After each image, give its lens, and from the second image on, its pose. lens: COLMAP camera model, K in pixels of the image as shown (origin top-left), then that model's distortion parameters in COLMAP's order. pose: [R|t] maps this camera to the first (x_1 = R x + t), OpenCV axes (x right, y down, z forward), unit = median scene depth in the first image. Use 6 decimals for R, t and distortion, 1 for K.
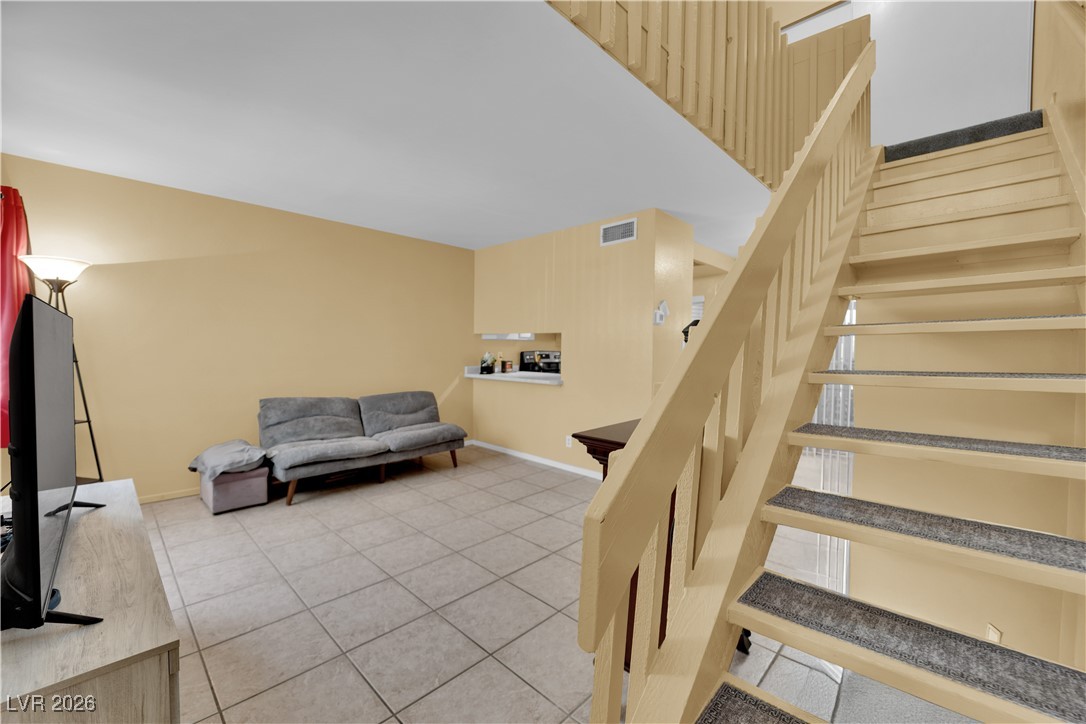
lens RADIAL K [[435.9, 0, 544.0], [0, 435.9, 359.7], [0, 0, 1]] dist [-0.006201, -0.005070]
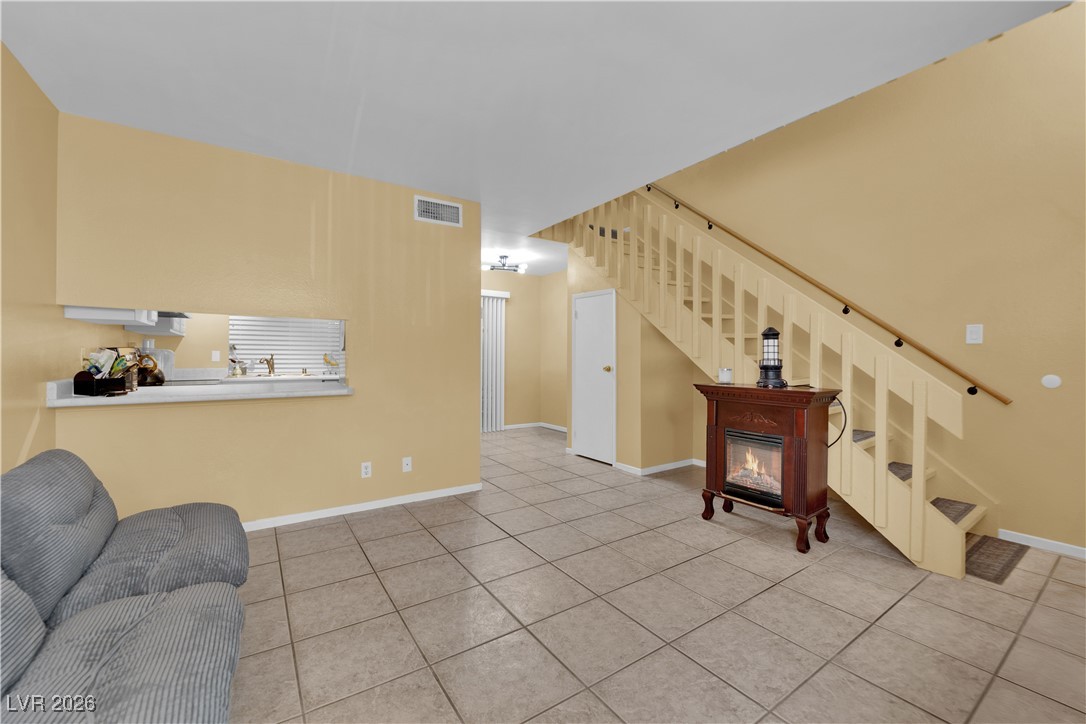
lens RADIAL K [[435.9, 0, 544.0], [0, 435.9, 359.7], [0, 0, 1]] dist [-0.006201, -0.005070]
pose [[0.206352, -0.020985, 0.978253, -0.666127], [0.023219, 0.999594, 0.016545, -0.002593], [-0.978202, 0.019300, 0.206755, 0.625439]]
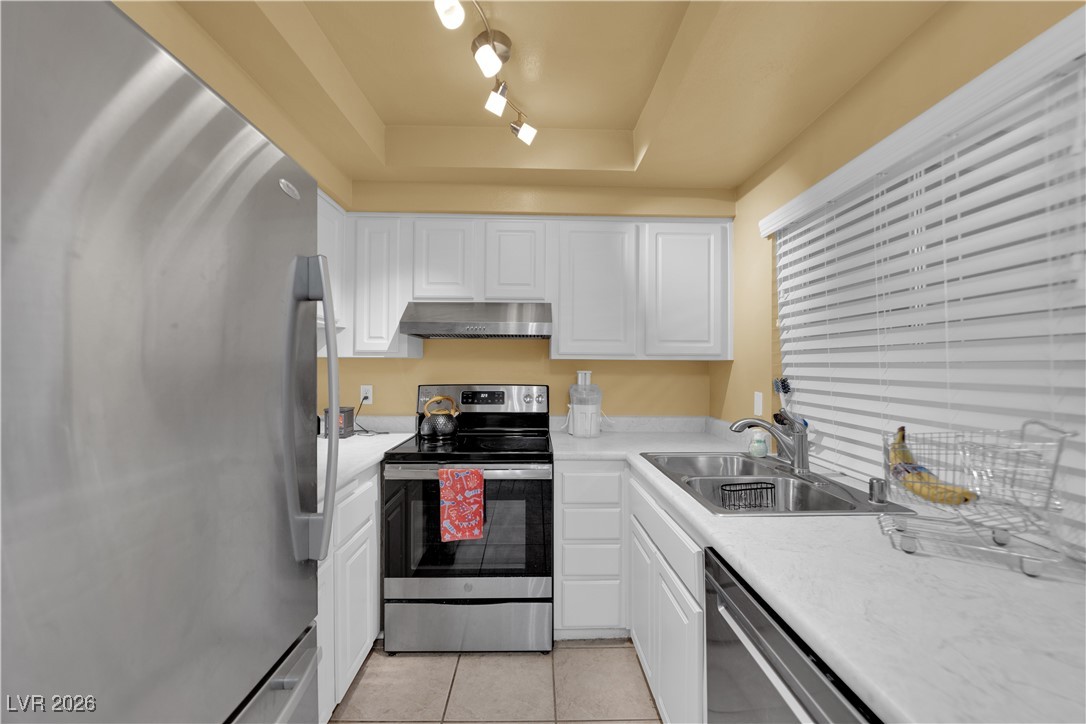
lens RADIAL K [[435.9, 0, 544.0], [0, 435.9, 359.7], [0, 0, 1]] dist [-0.006201, -0.005070]
pose [[0.709467, -0.018987, -0.704483, 0.518827], [-0.012465, 0.999143, -0.039481, -0.043782], [0.704628, 0.036792, 0.708622, 1.205647]]
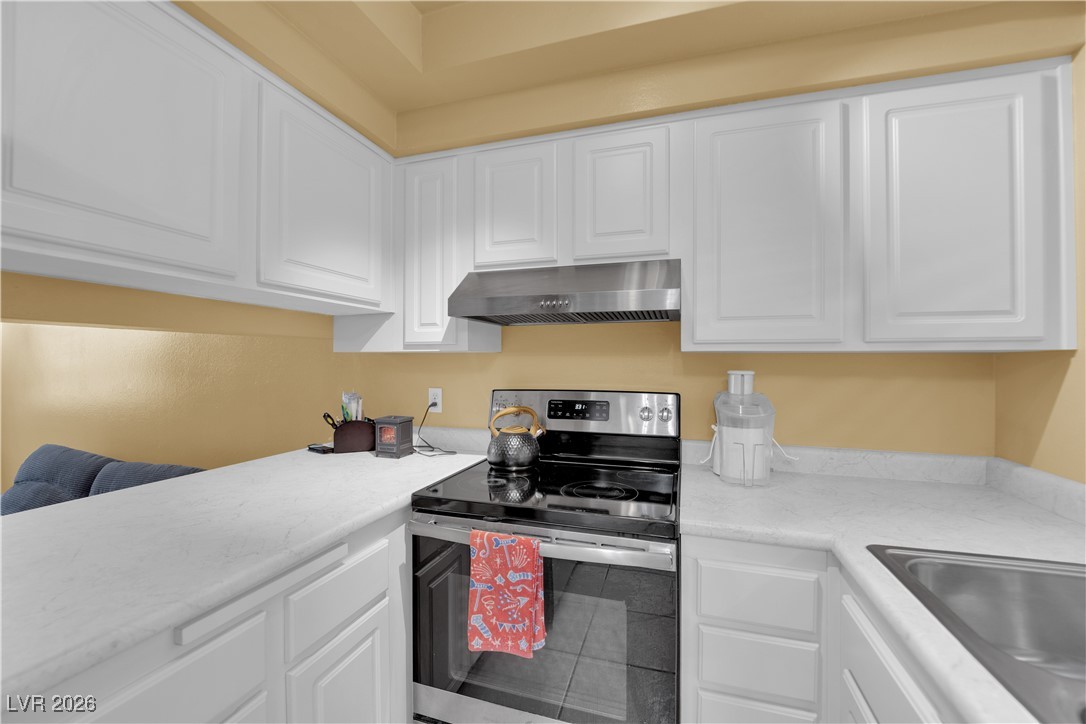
lens RADIAL K [[435.9, 0, 544.0], [0, 435.9, 359.7], [0, 0, 1]] dist [-0.006201, -0.005070]
pose [[0.438802, -0.018651, -0.898390, 0.380023], [-0.018214, 0.999395, -0.029644, -0.048676], [0.898399, 0.029371, 0.438196, 1.375230]]
